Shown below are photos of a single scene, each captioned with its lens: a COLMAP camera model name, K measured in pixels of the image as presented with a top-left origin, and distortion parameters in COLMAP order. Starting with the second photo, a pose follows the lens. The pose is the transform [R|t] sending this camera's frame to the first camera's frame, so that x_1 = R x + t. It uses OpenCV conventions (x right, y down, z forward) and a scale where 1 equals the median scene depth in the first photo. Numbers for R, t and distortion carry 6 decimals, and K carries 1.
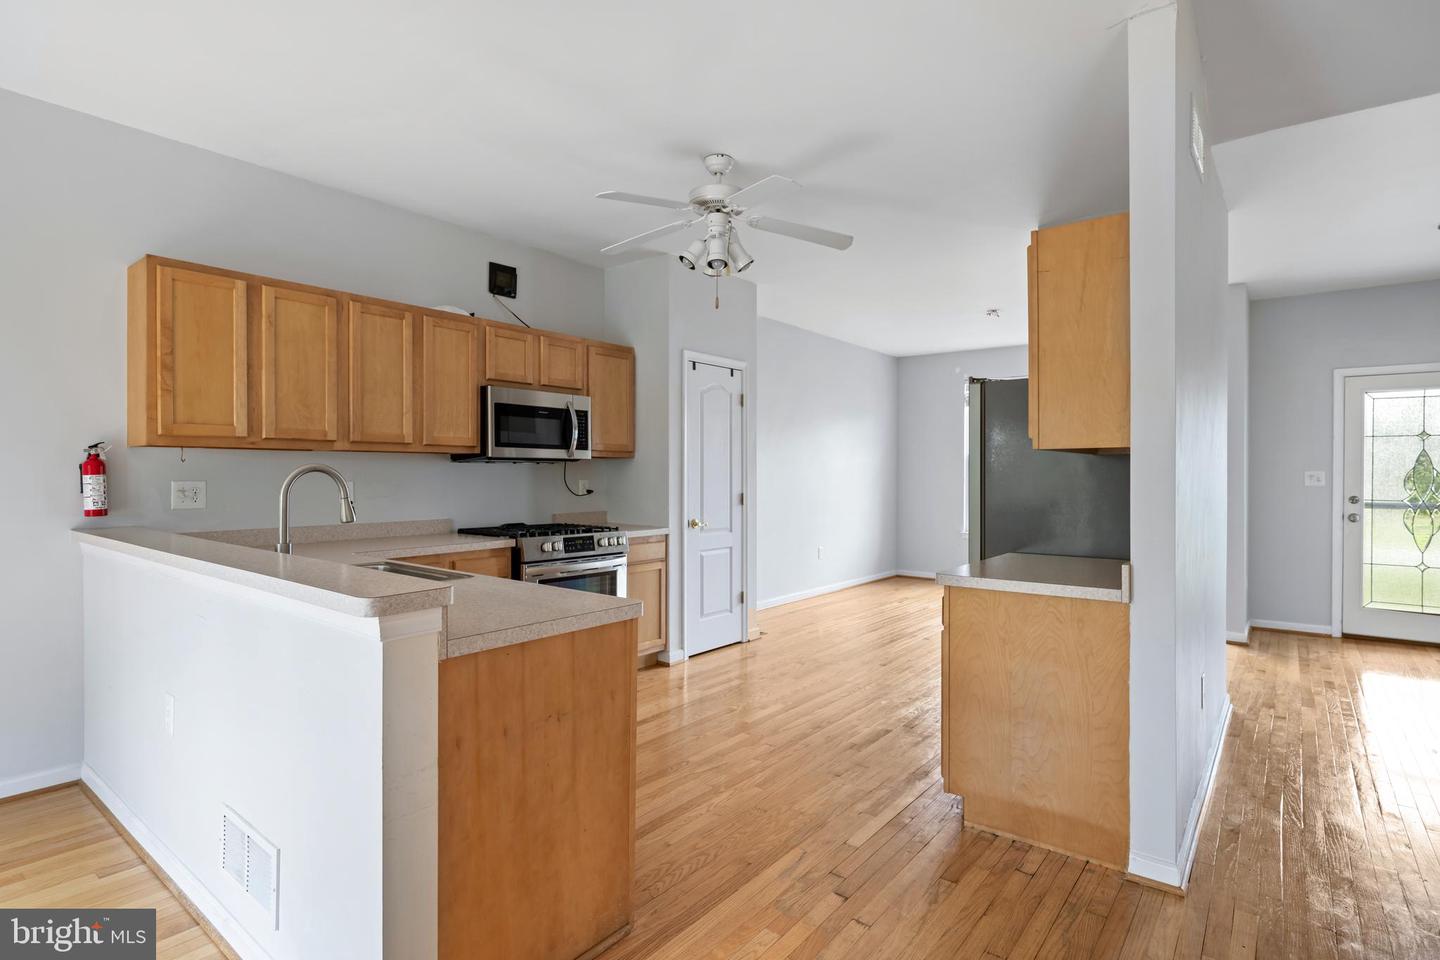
lens RADIAL K [[729.4, 0, 720.8], [0, 729.4, 474.1], [0, 0, 1]] dist [-0.000288, -0.000532]
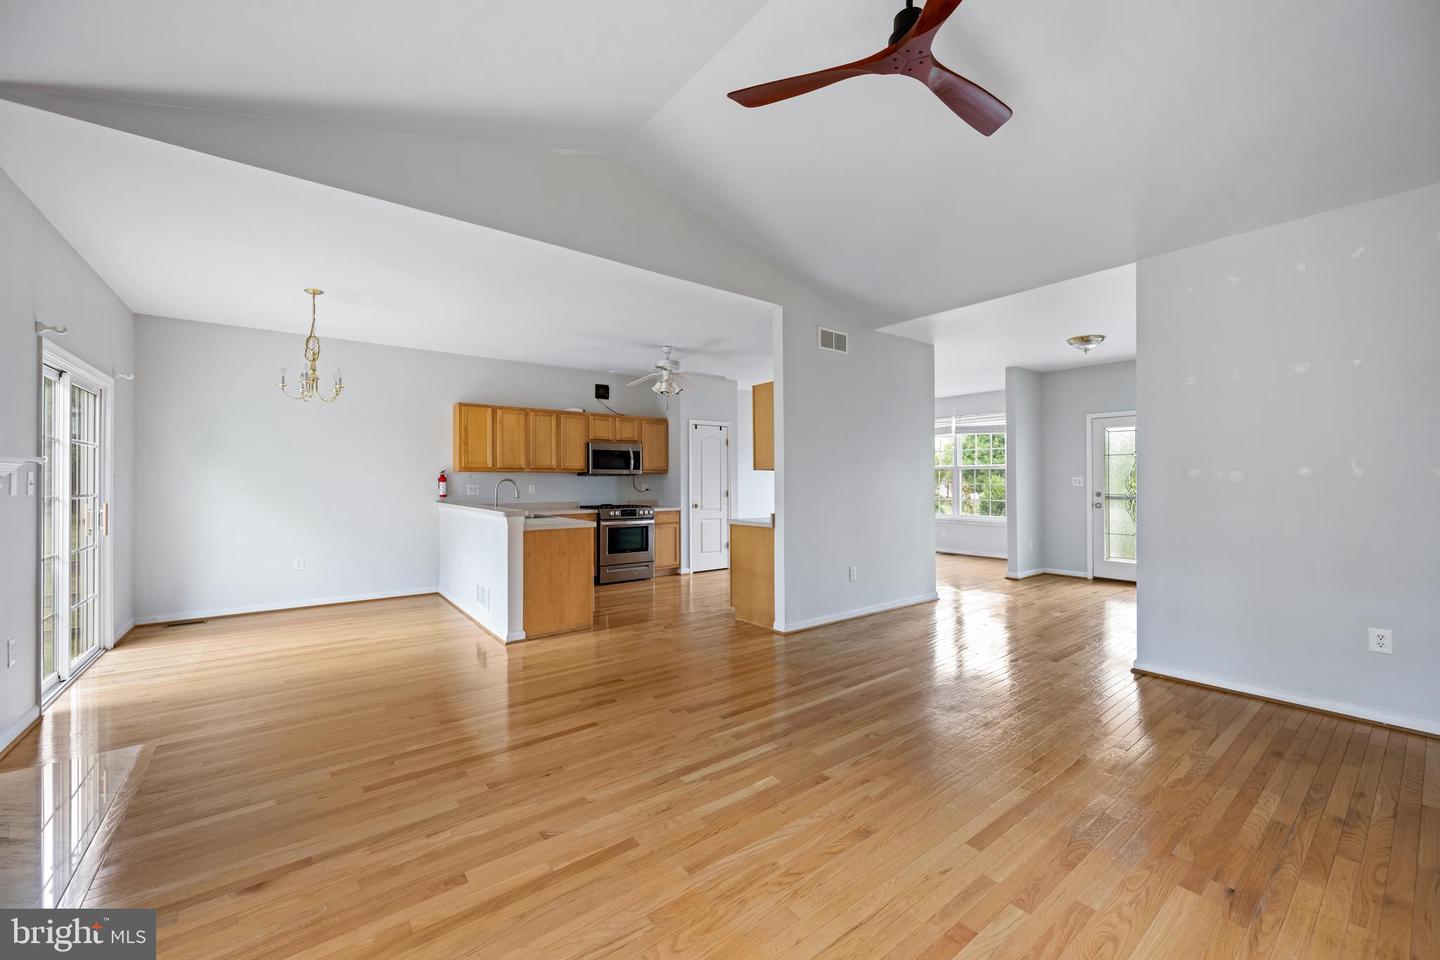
lens RADIAL K [[561.6, 0, 718.3], [0, 561.6, 473.4], [0, 0, 1]] dist [-0.001461, -0.000081]
pose [[0.969874, -0.008989, -0.243439, 0.463928], [0.005246, 0.999858, -0.016017, 0.005230], [0.243549, 0.014257, 0.969784, -0.558957]]
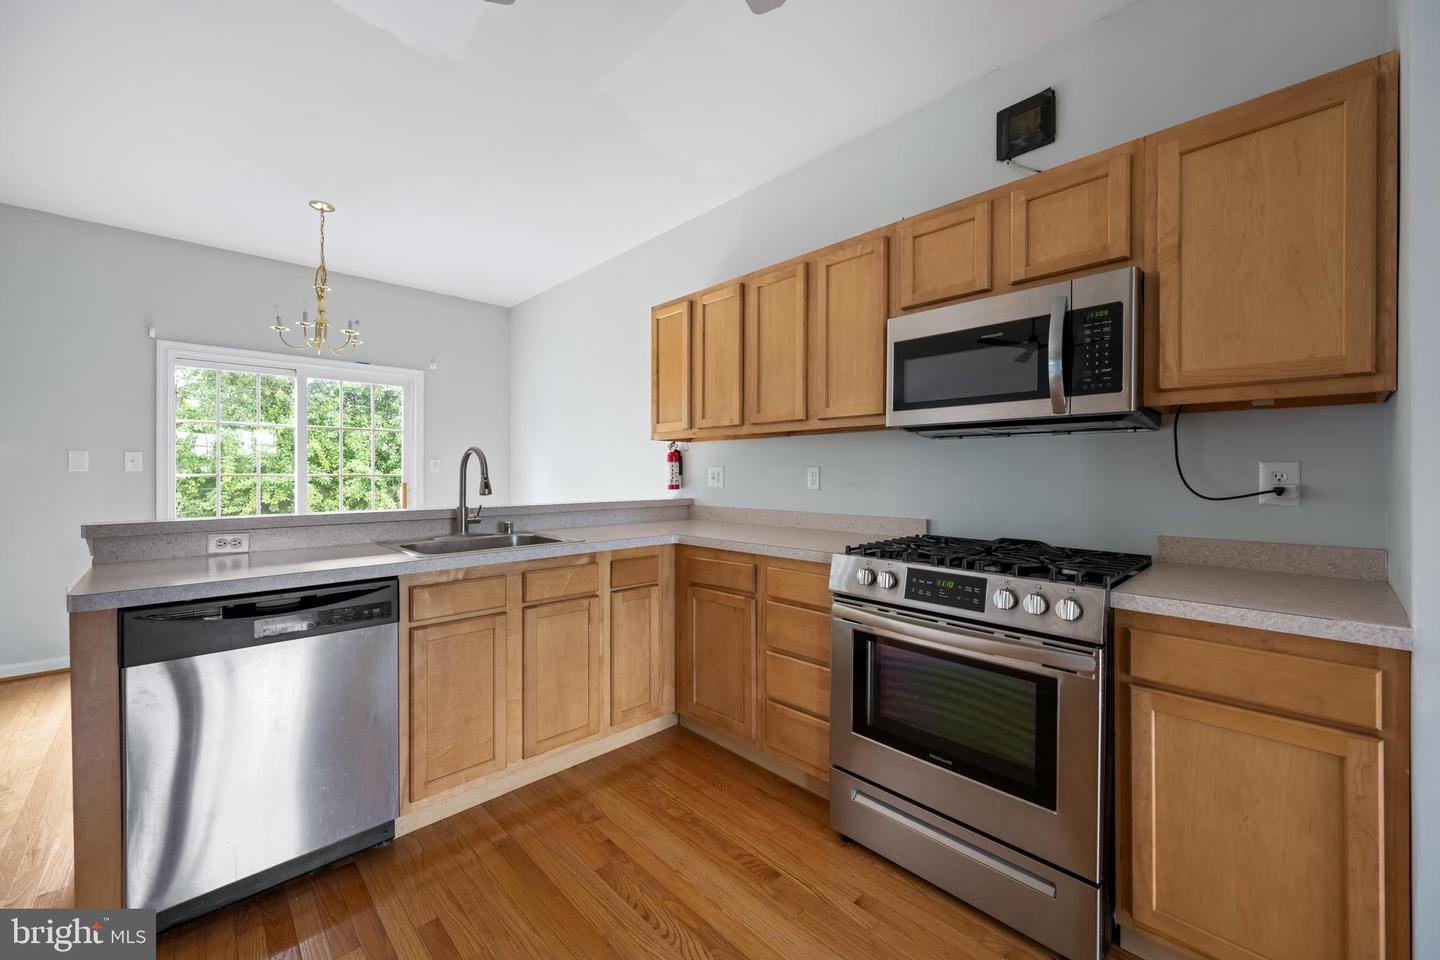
lens RADIAL K [[561.6, 0, 718.3], [0, 561.6, 473.4], [0, 0, 1]] dist [-0.001461, -0.000081]
pose [[-0.139266, -0.003103, -0.990250, 0.194938], [-0.001834, 0.999994, -0.002875, 0.018874], [0.990253, 0.001416, -0.139271, 0.864081]]
